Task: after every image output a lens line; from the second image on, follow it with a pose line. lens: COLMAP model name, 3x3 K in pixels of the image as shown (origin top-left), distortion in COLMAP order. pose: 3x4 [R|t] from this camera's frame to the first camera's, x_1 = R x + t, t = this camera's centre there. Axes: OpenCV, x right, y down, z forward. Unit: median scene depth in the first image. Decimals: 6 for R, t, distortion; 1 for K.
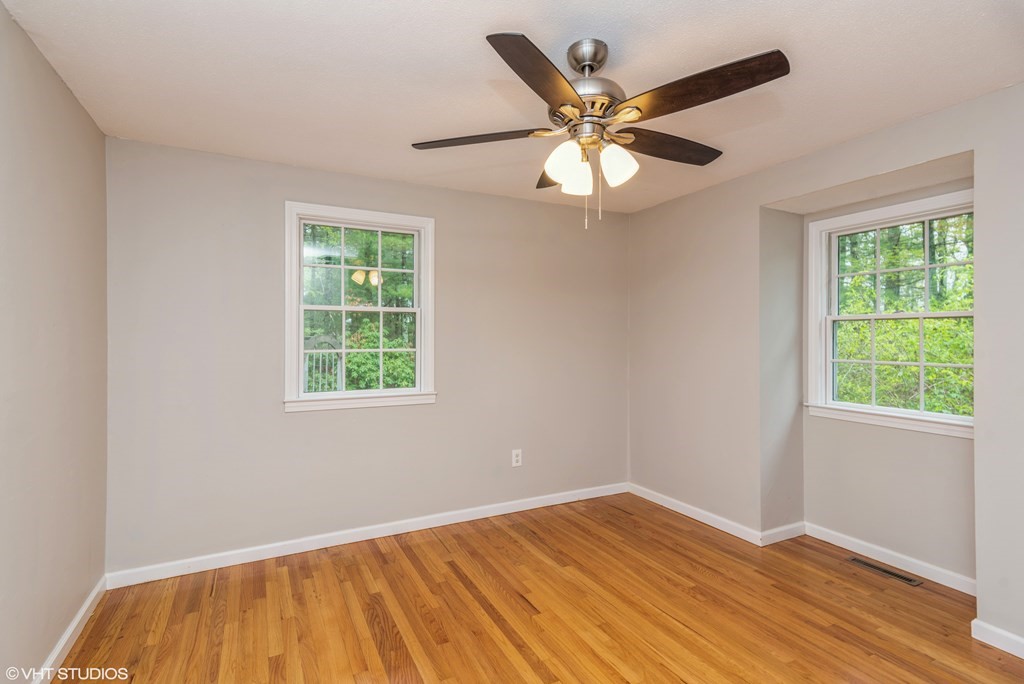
lens RADIAL K [[488.1, 0, 504.8], [0, 488.1, 339.4], [0, 0, 1]] dist [0.020247, -0.000203]
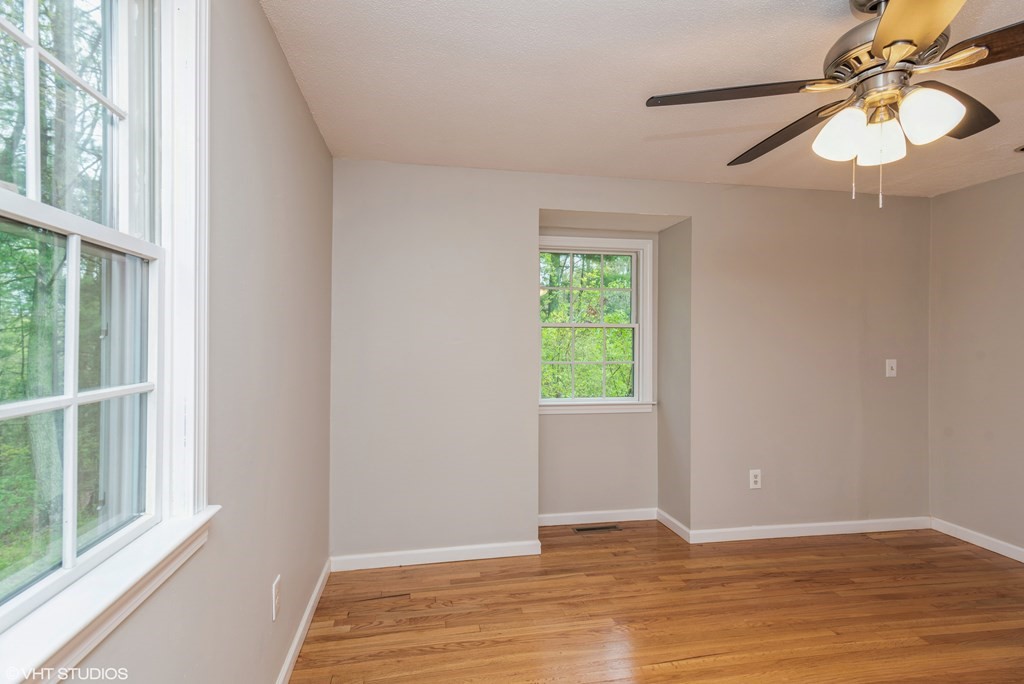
lens RADIAL K [[488.1, 0, 504.8], [0, 488.1, 339.4], [0, 0, 1]] dist [0.020247, -0.000203]
pose [[0.285169, 0.001455, 0.958476, -0.511629], [0.001062, 0.999998, -0.001834, -0.019194], [-0.958477, 0.001541, 0.285167, 0.862638]]
